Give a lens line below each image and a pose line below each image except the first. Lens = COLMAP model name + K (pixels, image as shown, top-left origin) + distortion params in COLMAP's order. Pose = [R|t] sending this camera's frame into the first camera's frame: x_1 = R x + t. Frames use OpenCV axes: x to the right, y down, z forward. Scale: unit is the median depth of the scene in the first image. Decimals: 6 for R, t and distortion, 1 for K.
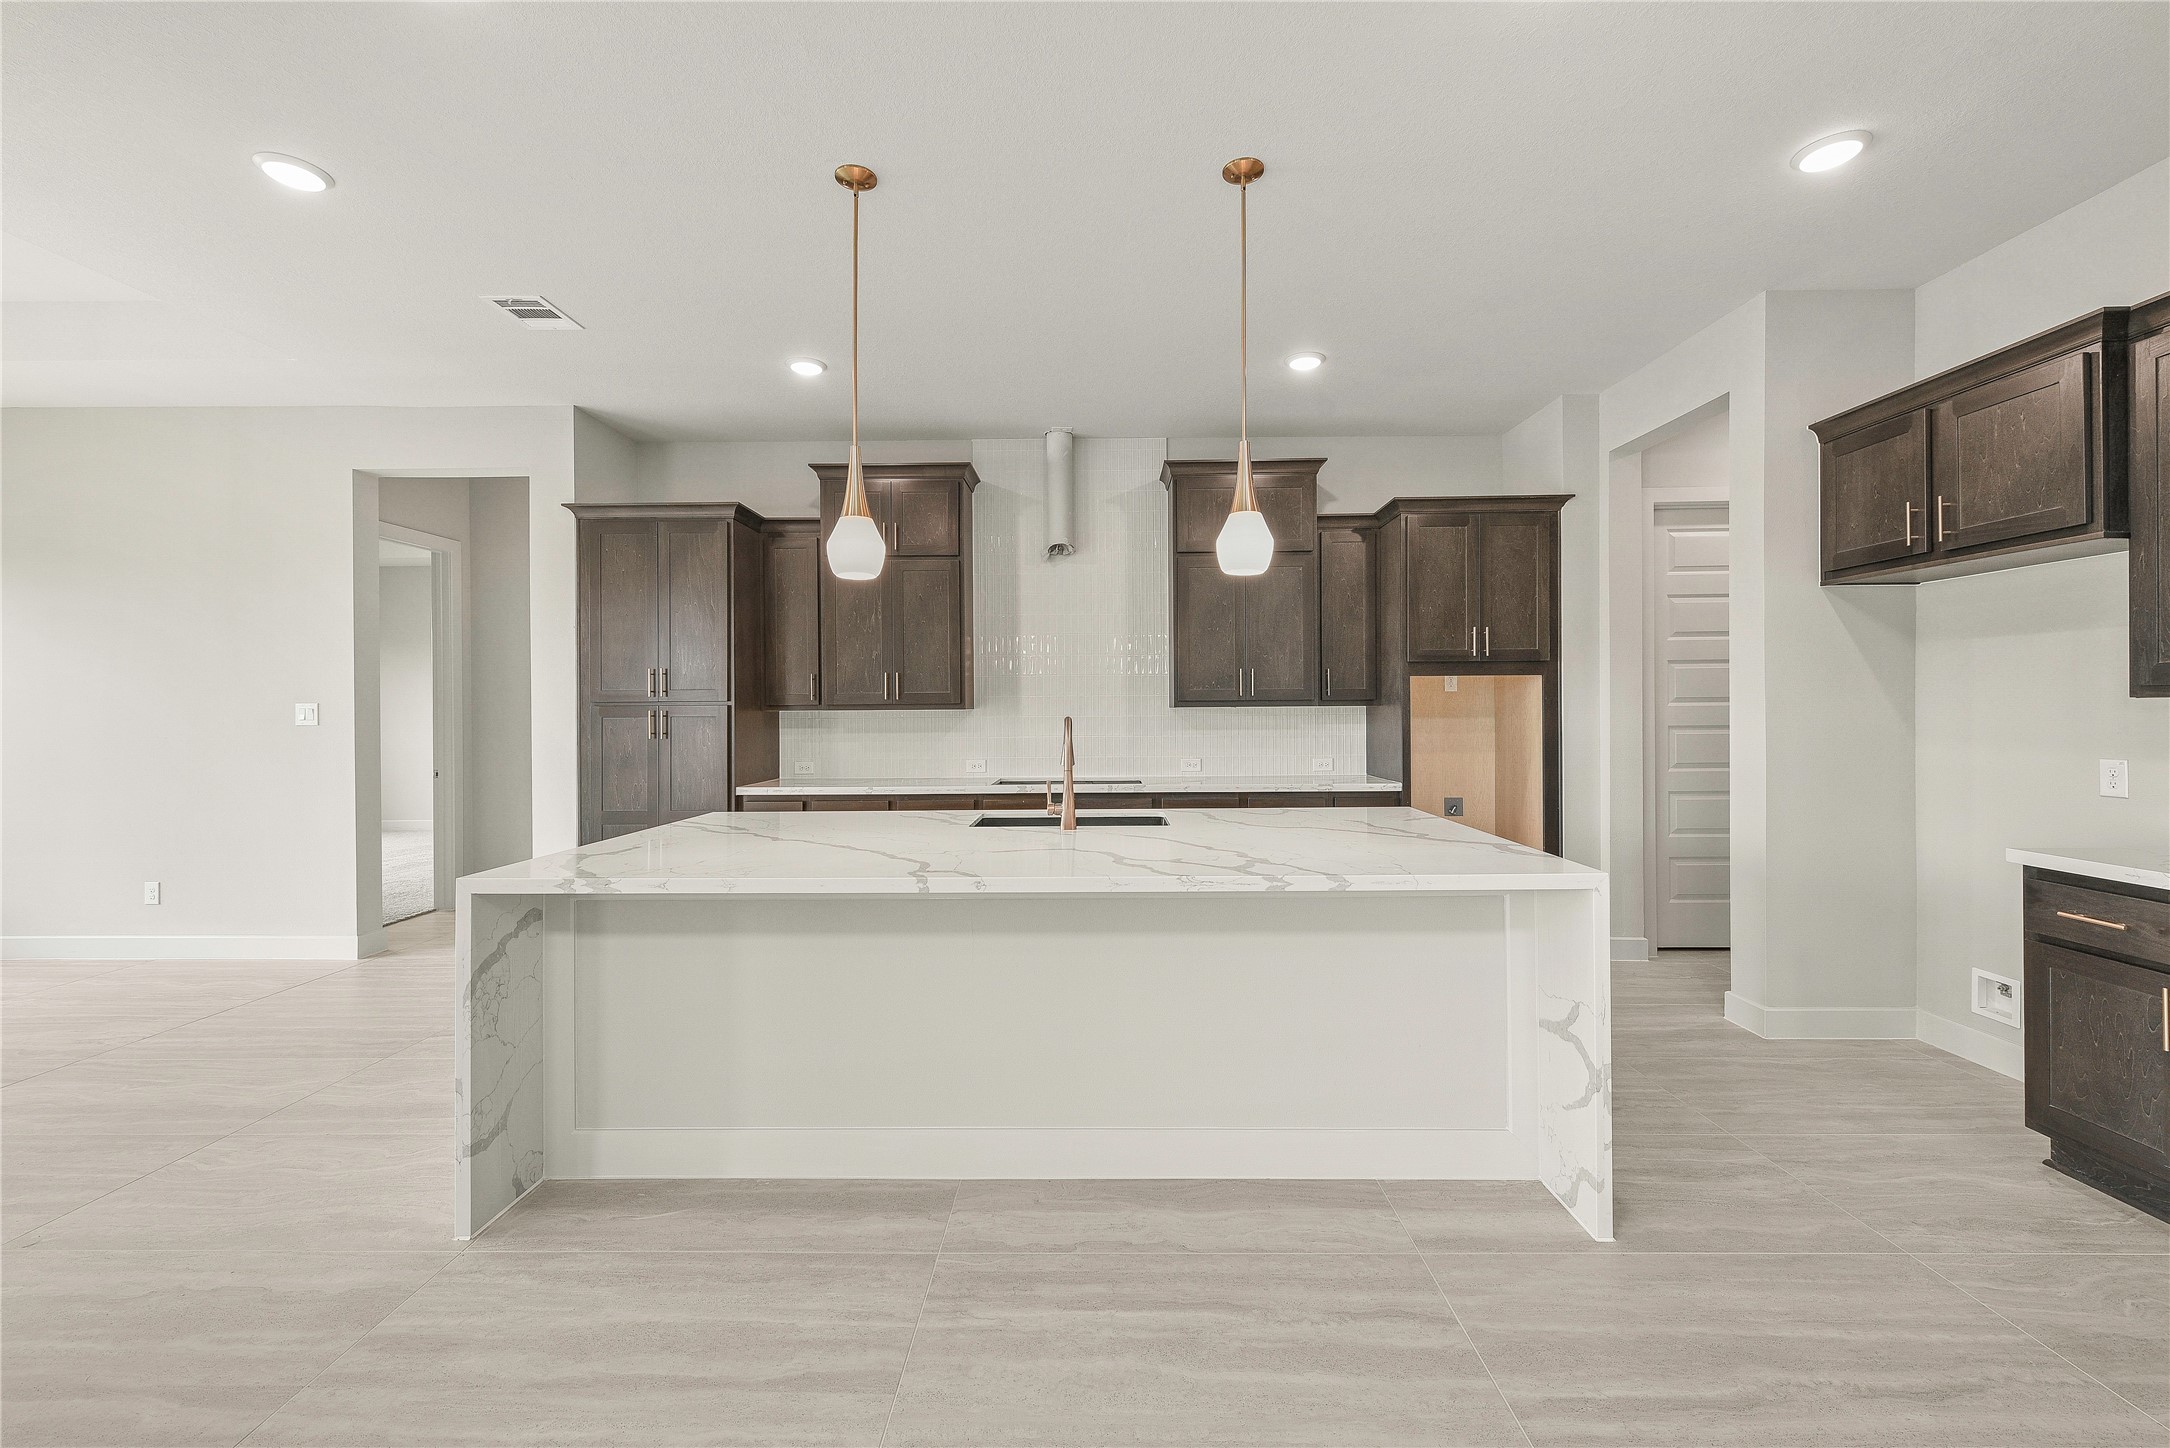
lens RADIAL K [[854.8, 0, 1098.7], [0, 854.8, 715.2], [0, 0, 1]] dist [0.001229, -0.000761]
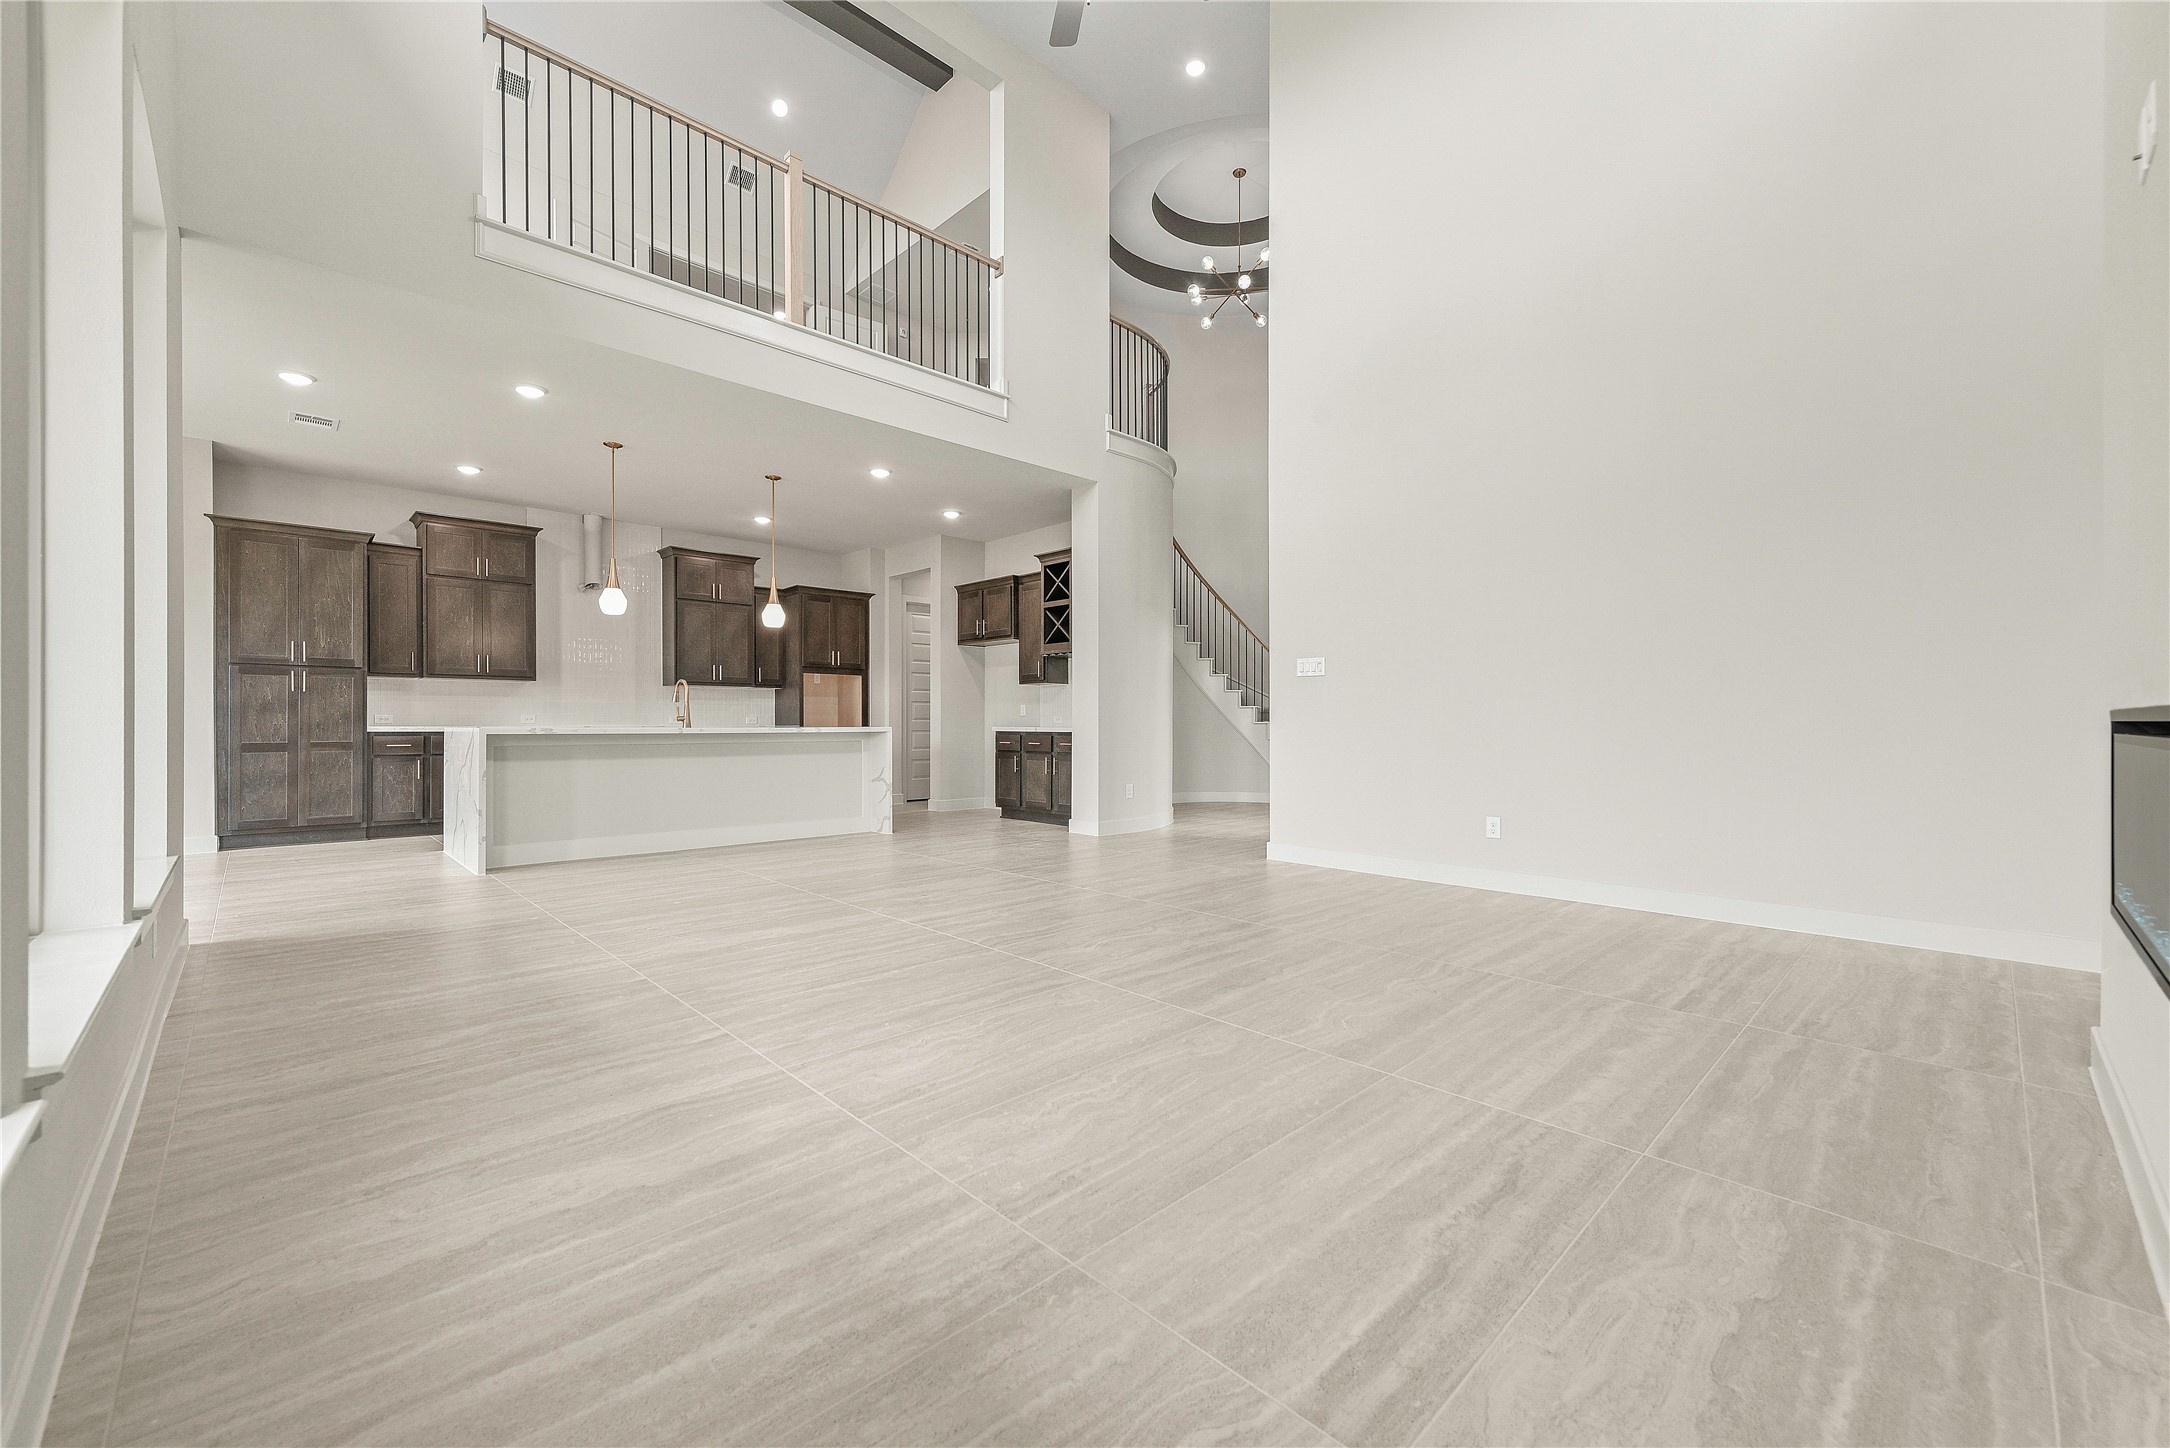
lens RADIAL K [[847.2, 0, 1085.0], [0, 847.2, 724.0], [0, 0, 1]] dist [0.000046, -0.000109]
pose [[0.713124, 0.006420, 0.701008, -0.767412], [-0.000381, 0.999961, -0.008770, 0.125487], [-0.701038, 0.005988, 0.713099, -1.223225]]
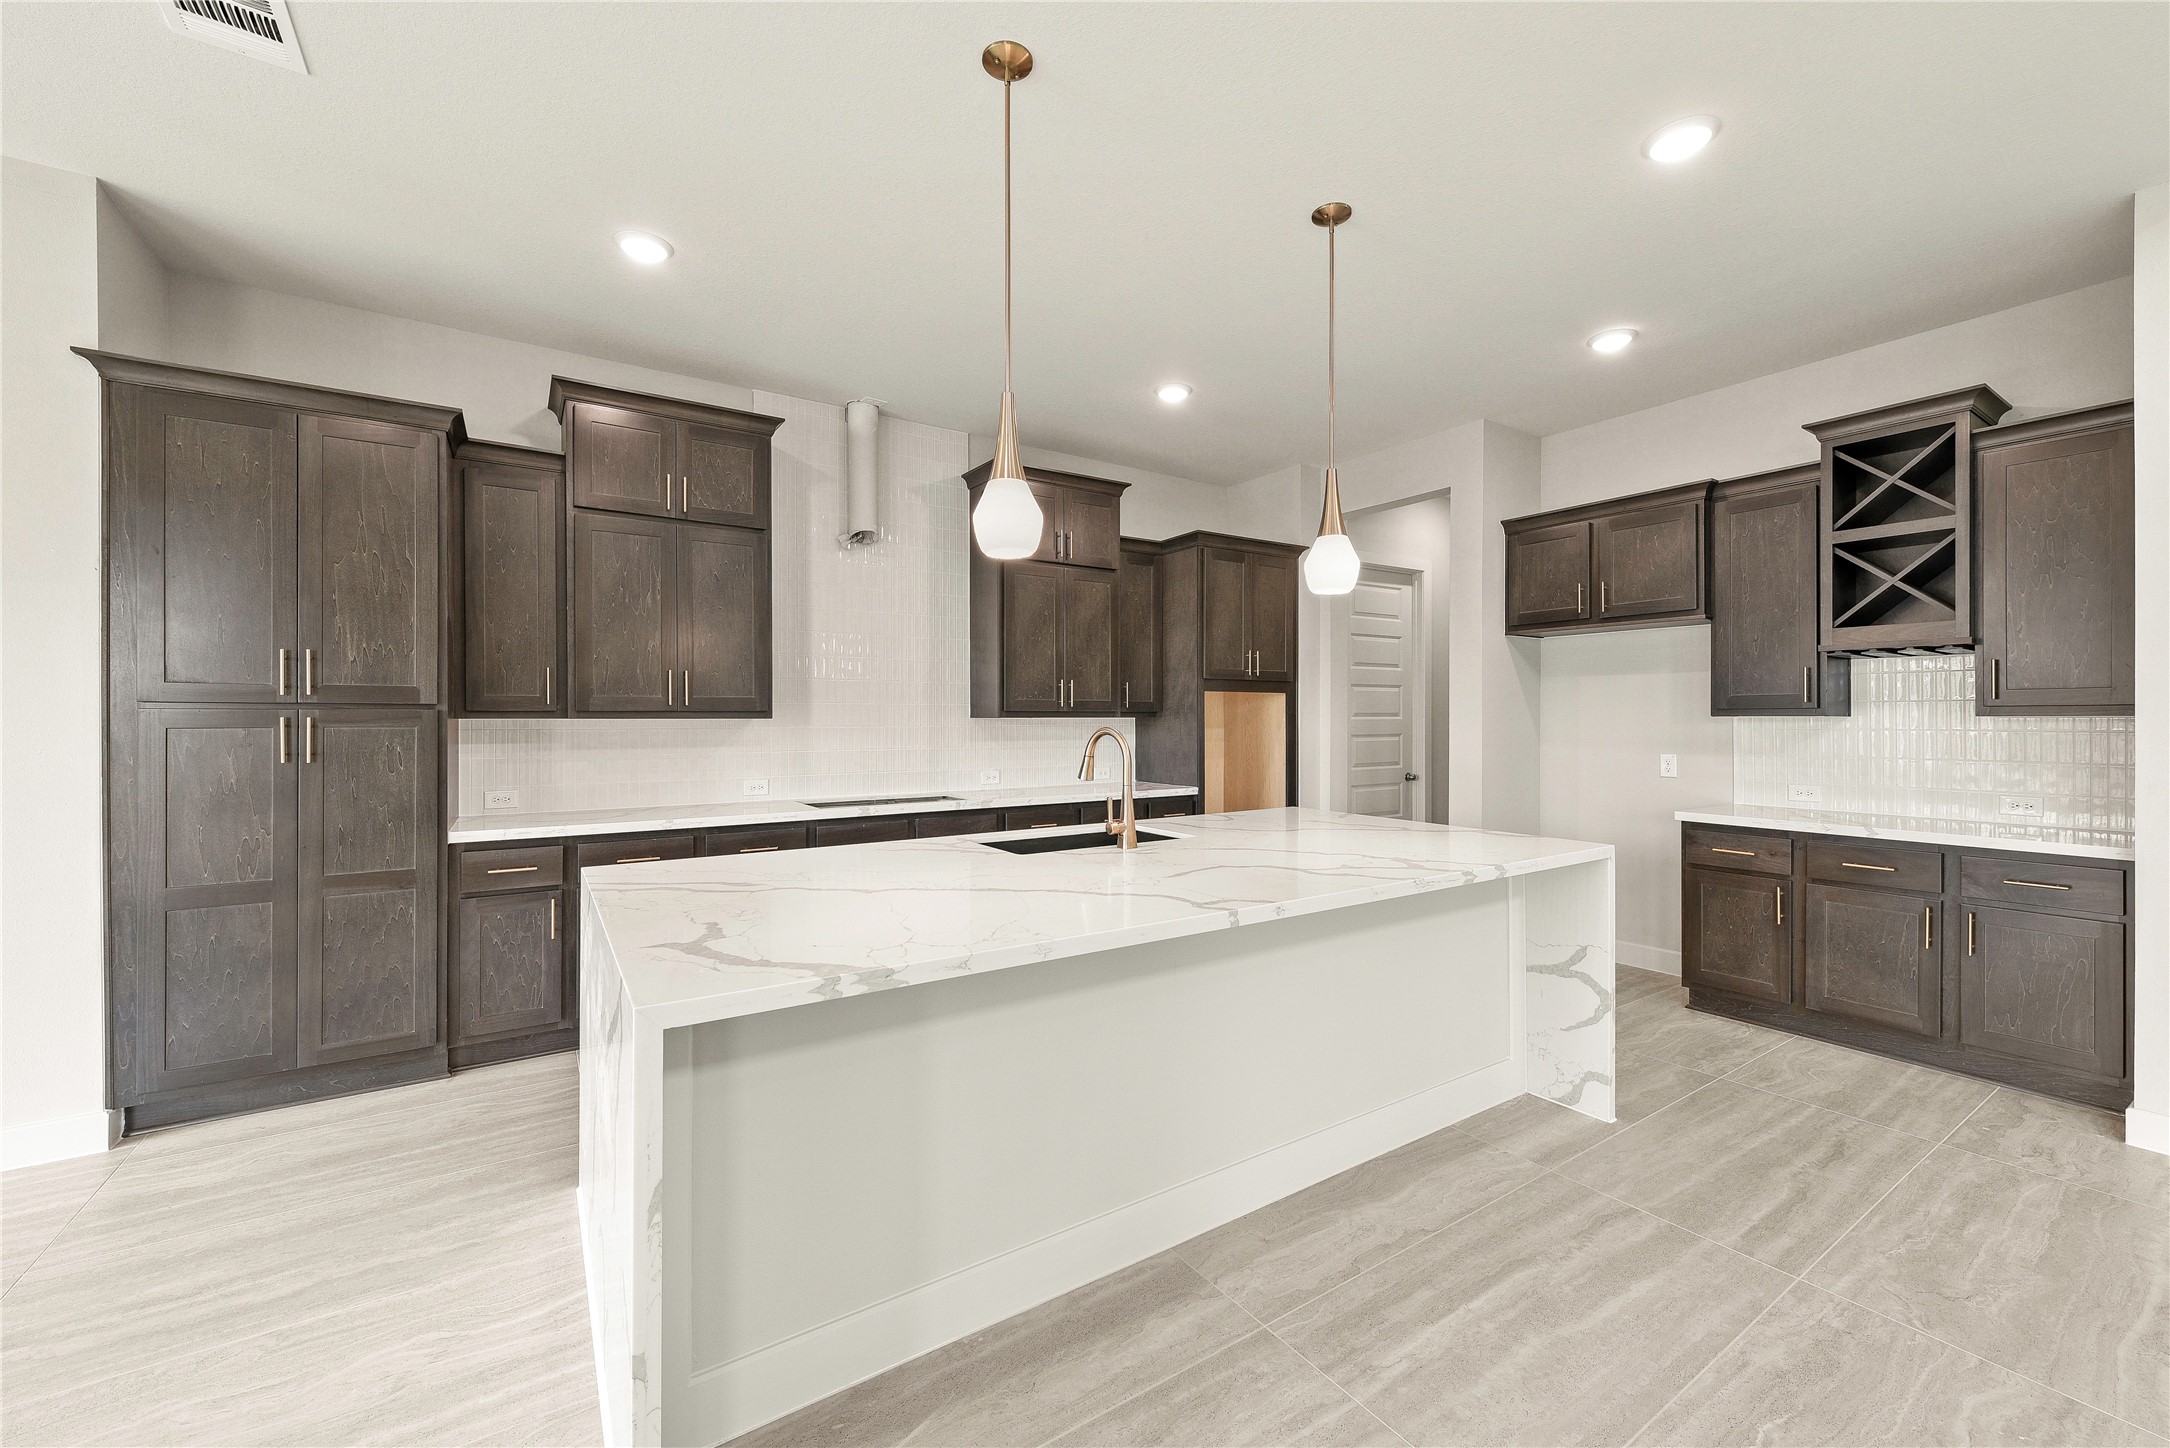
lens RADIAL K [[847.2, 0, 1085.0], [0, 847.2, 724.0], [0, 0, 1]] dist [0.000046, -0.000109]
pose [[0.831076, 0.003139, 0.556149, -0.515008], [-0.001255, 0.999992, -0.003769, 0.001799], [-0.556157, 0.002435, 0.831074, 0.225628]]
